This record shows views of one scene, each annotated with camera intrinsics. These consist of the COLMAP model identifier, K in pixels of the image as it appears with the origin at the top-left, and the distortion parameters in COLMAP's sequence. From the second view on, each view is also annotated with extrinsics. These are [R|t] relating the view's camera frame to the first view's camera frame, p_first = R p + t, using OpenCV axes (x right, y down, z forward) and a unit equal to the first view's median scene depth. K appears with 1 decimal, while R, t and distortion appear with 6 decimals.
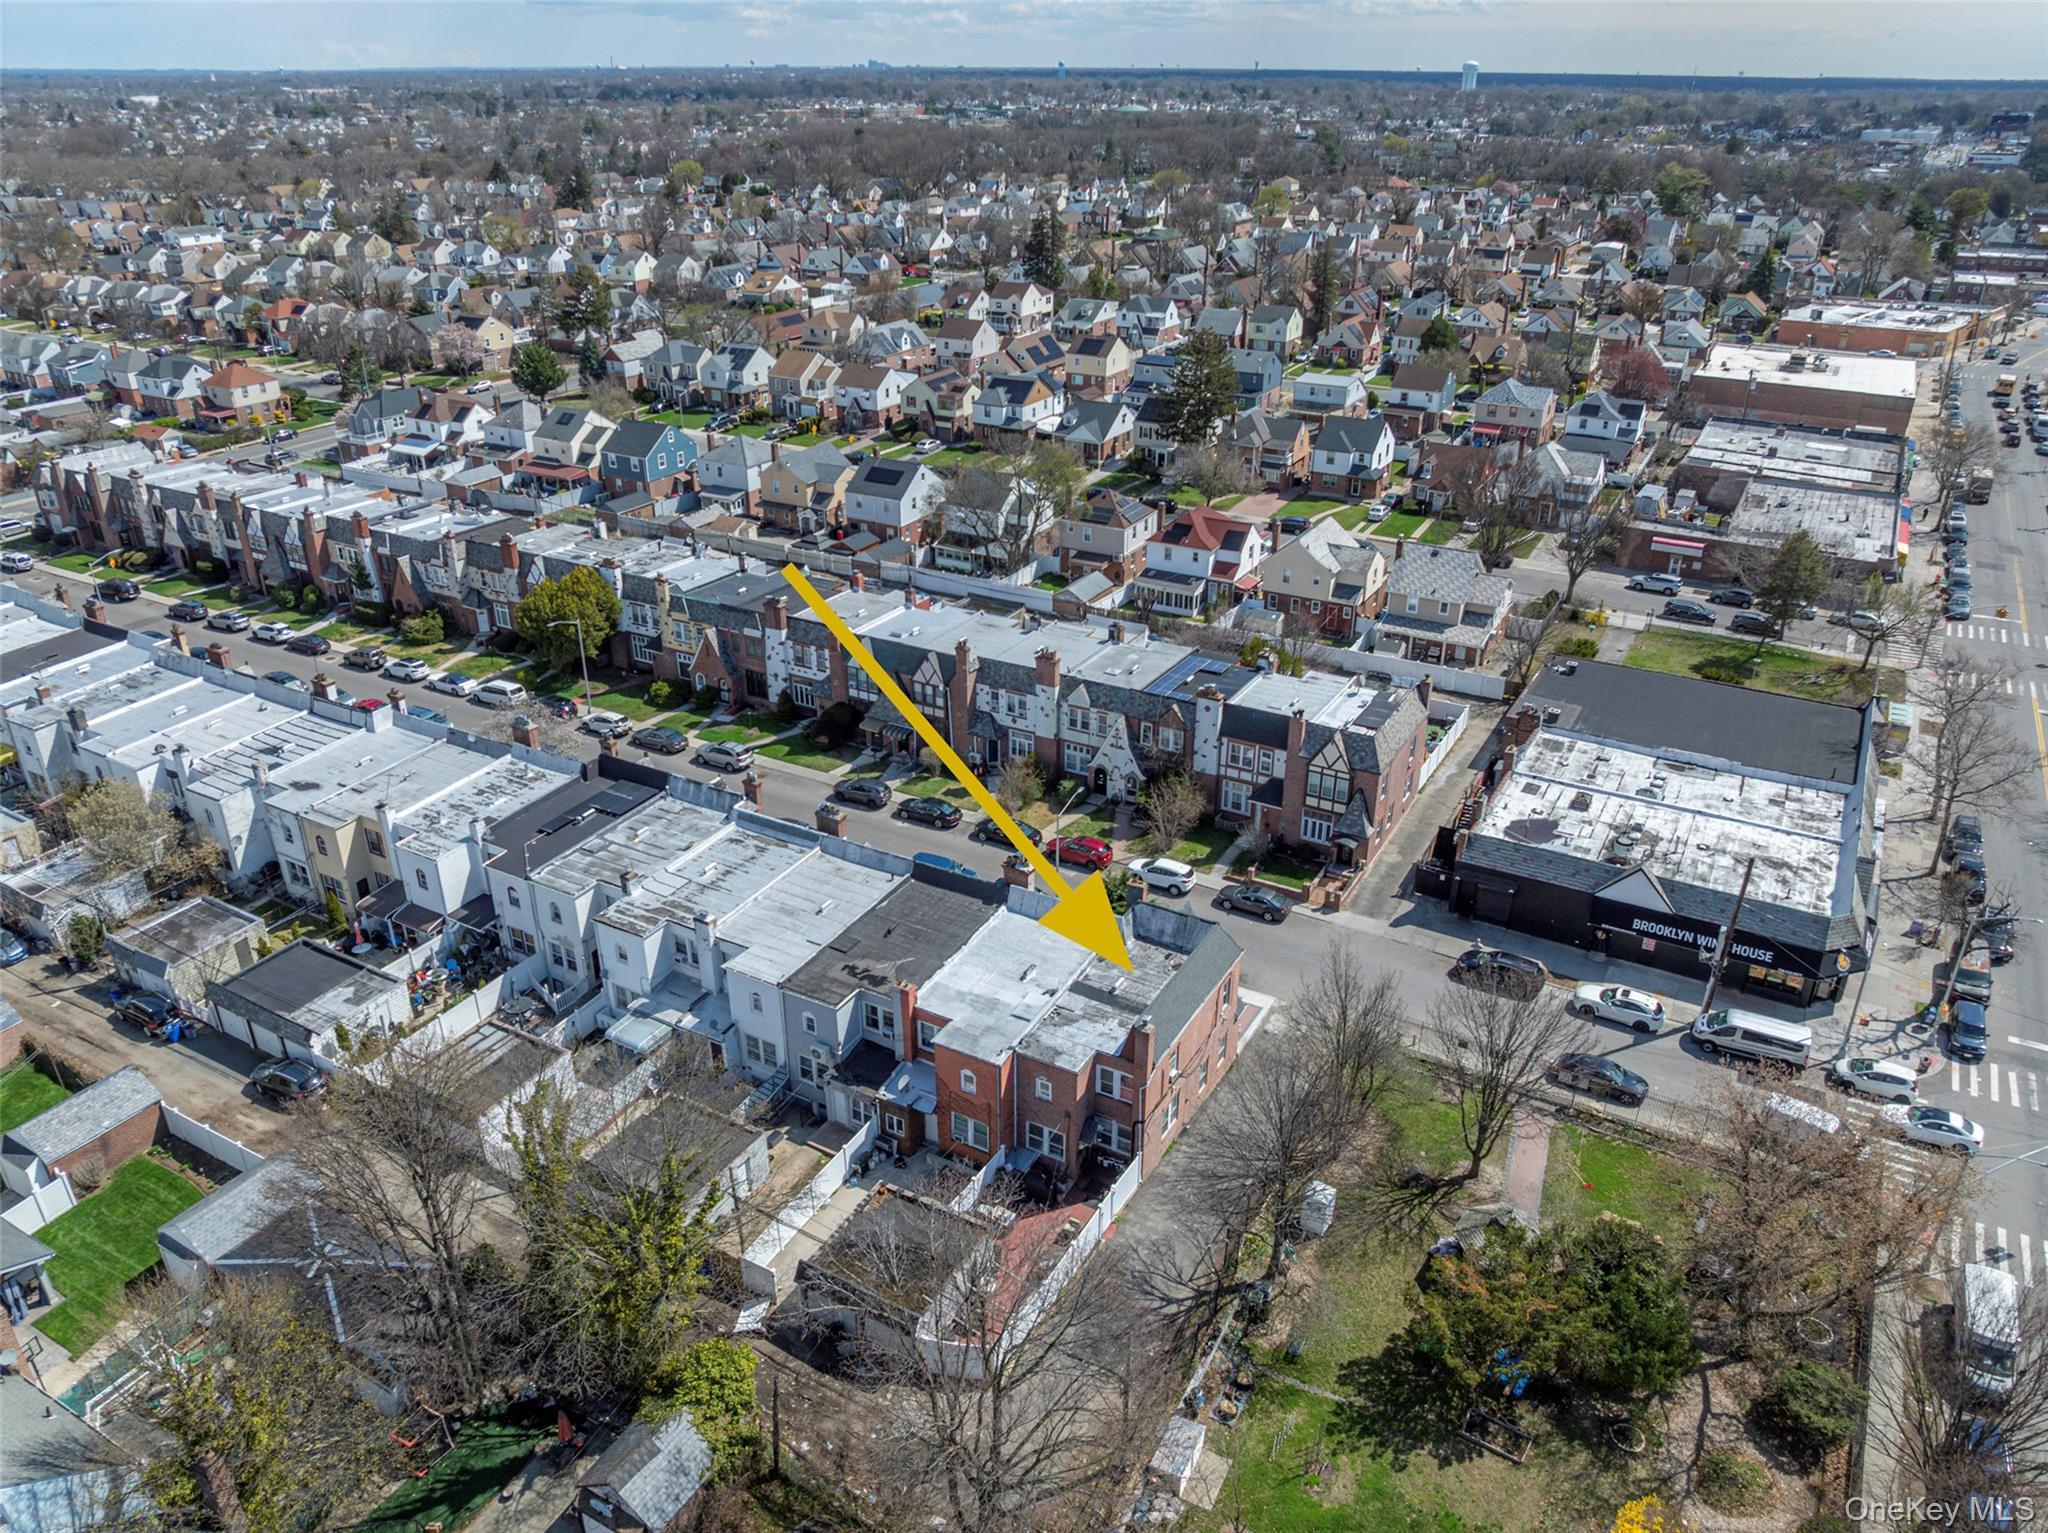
lens RADIAL K [[1450.0, 0, 1026.4], [0, 1450.0, 764.5], [0, 0, 1]] dist [-0.044231, 0.005356]
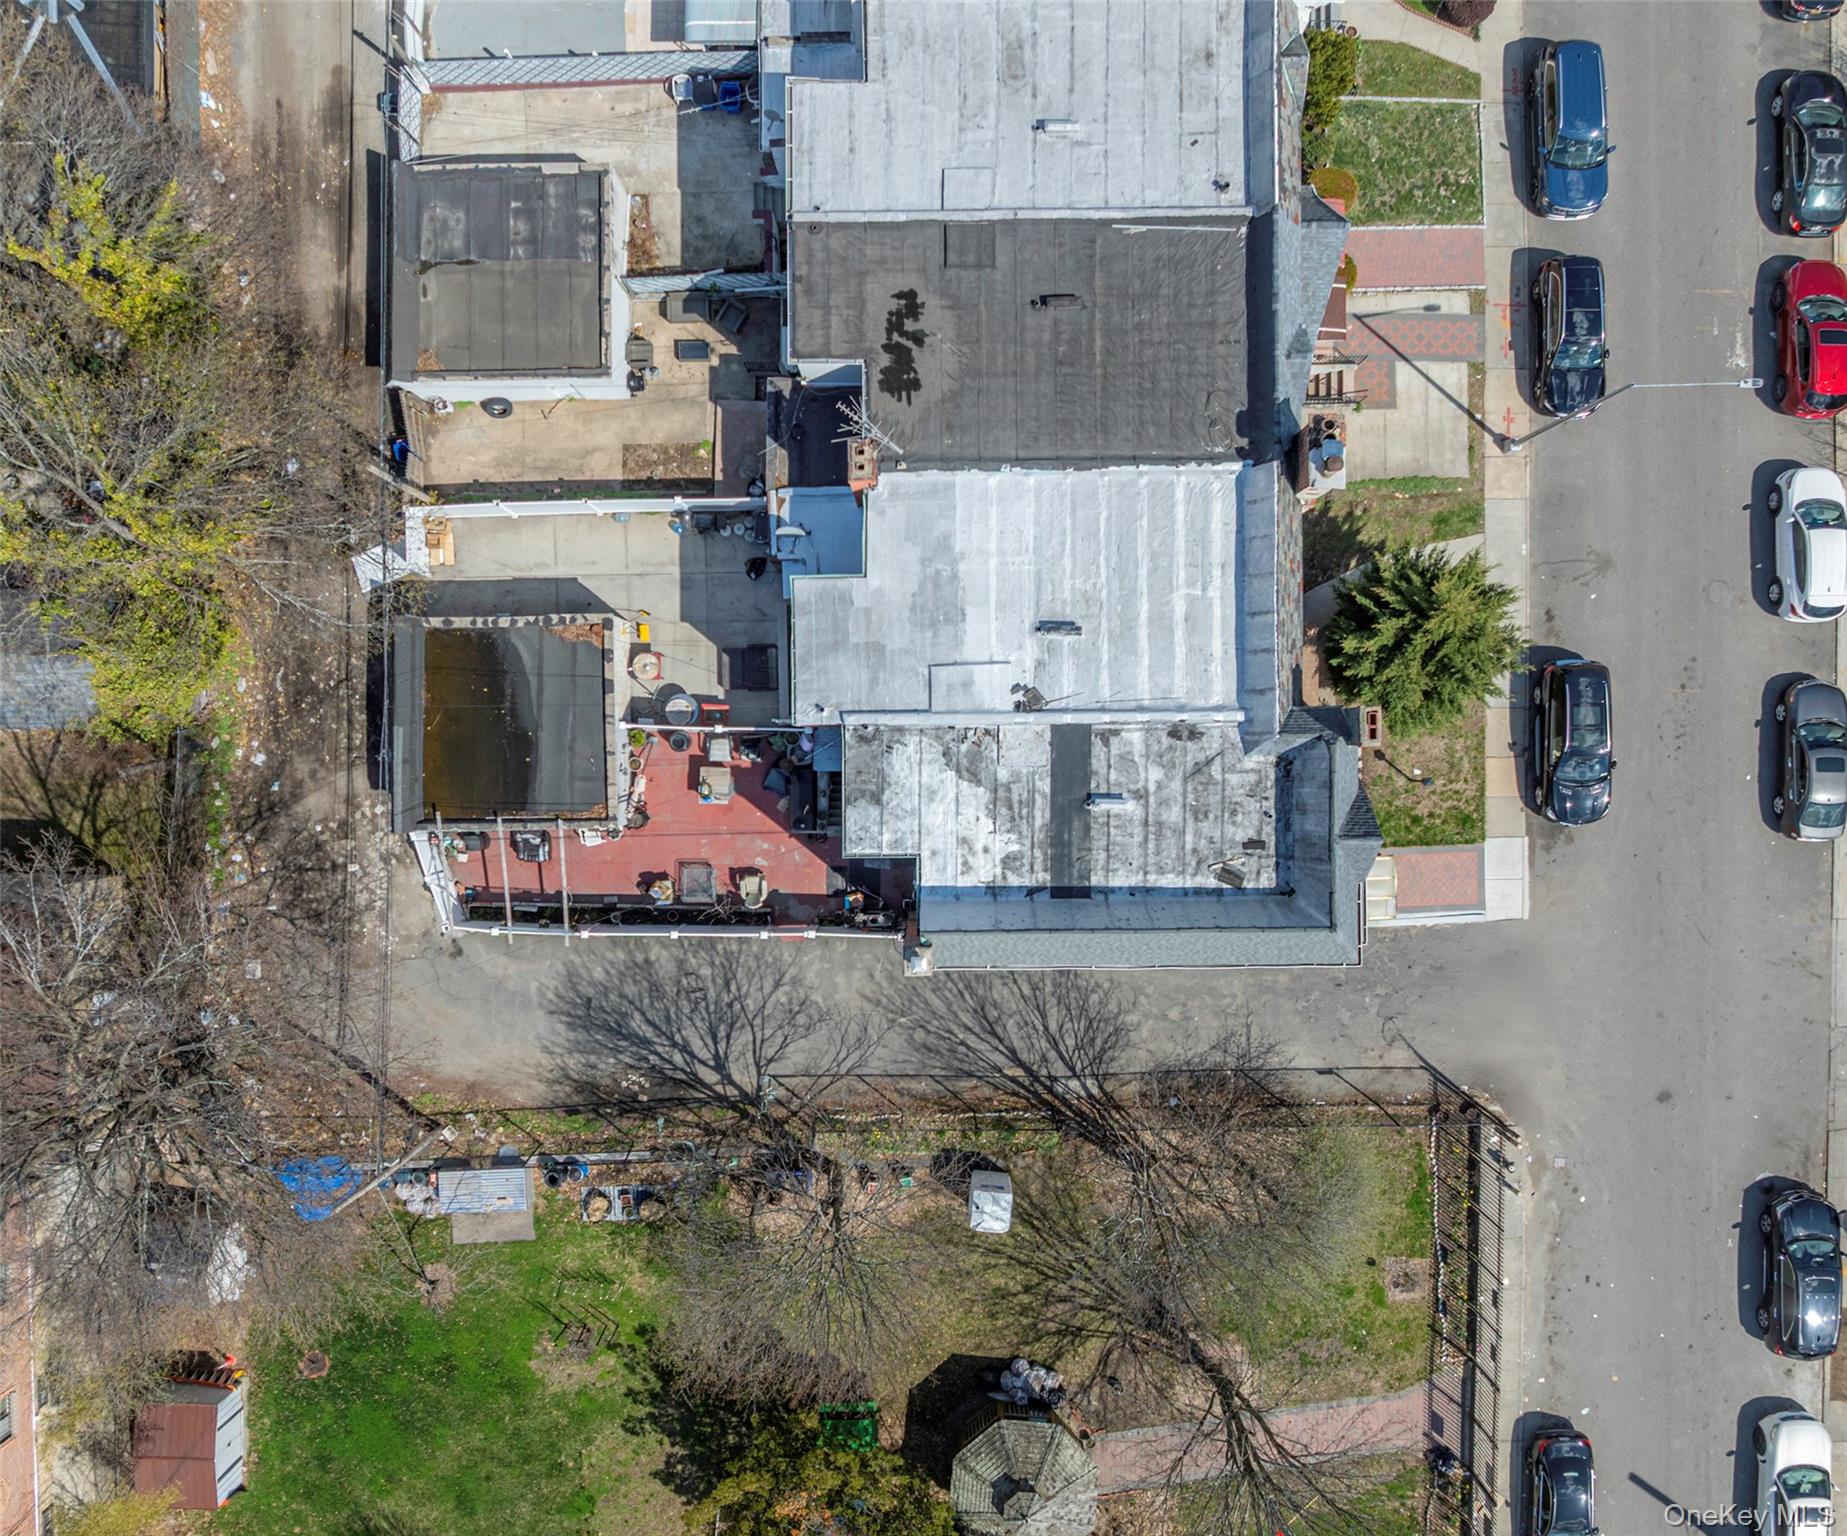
lens RADIAL K [[1575.9, 0, 934.5], [0, 1575.9, 769.4], [0, 0, 1]] dist [-0.016069, -0.019535]
pose [[0.497001, 0.867653, 0.012968, 0.010161], [-0.382446, 0.205605, 0.900812, -0.222598], [0.778926, -0.452664, 0.434016, 0.486950]]
